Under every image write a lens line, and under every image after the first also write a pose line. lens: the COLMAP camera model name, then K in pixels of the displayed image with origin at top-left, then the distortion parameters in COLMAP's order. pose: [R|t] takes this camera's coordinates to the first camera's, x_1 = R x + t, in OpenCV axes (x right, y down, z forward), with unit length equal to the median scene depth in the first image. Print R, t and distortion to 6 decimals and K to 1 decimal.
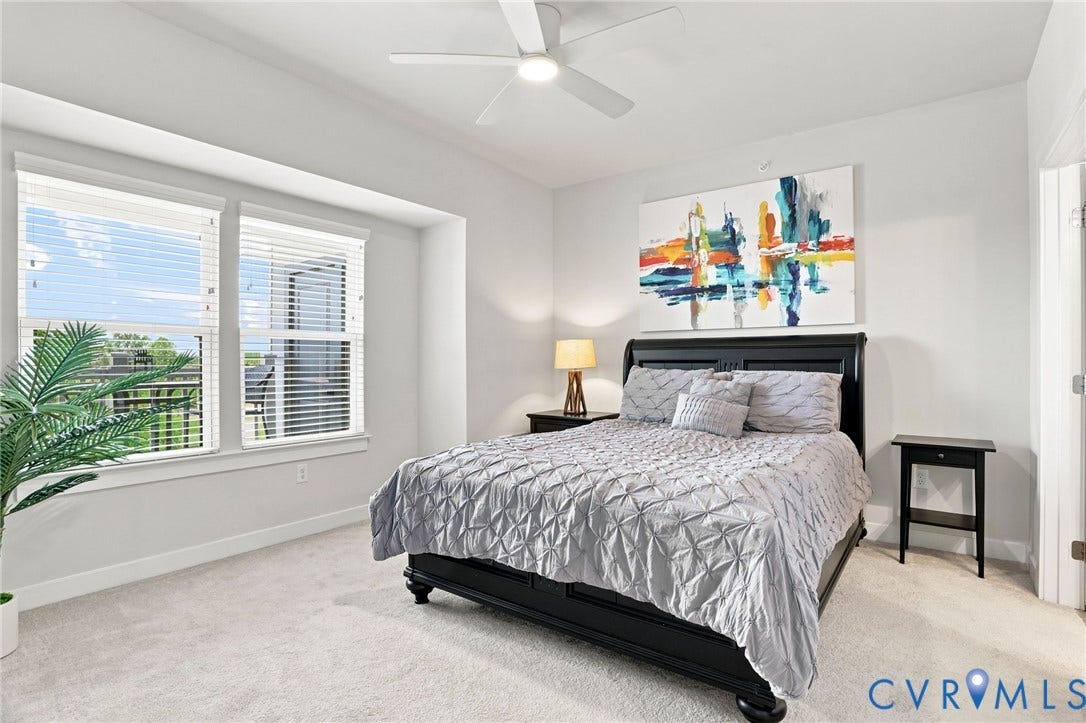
lens RADIAL K [[581.1, 0, 543.0], [0, 581.1, 361.5], [0, 0, 1]] dist [-0.024494, 0.000313]
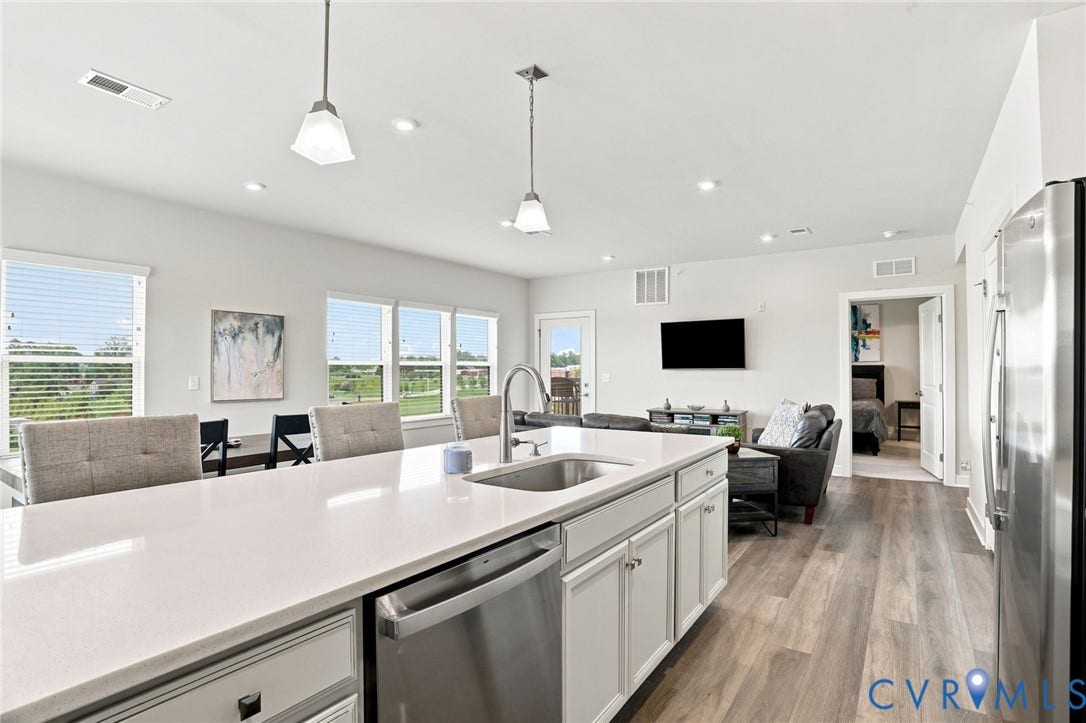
lens RADIAL K [[581.1, 0, 543.0], [0, 581.1, 361.5], [0, 0, 1]] dist [-0.024494, 0.000313]
pose [[0.999987, -0.002783, 0.004275, -1.059146], [0.002865, 0.999812, -0.019202, -0.016724], [-0.004221, 0.019214, 0.999806, -1.708497]]
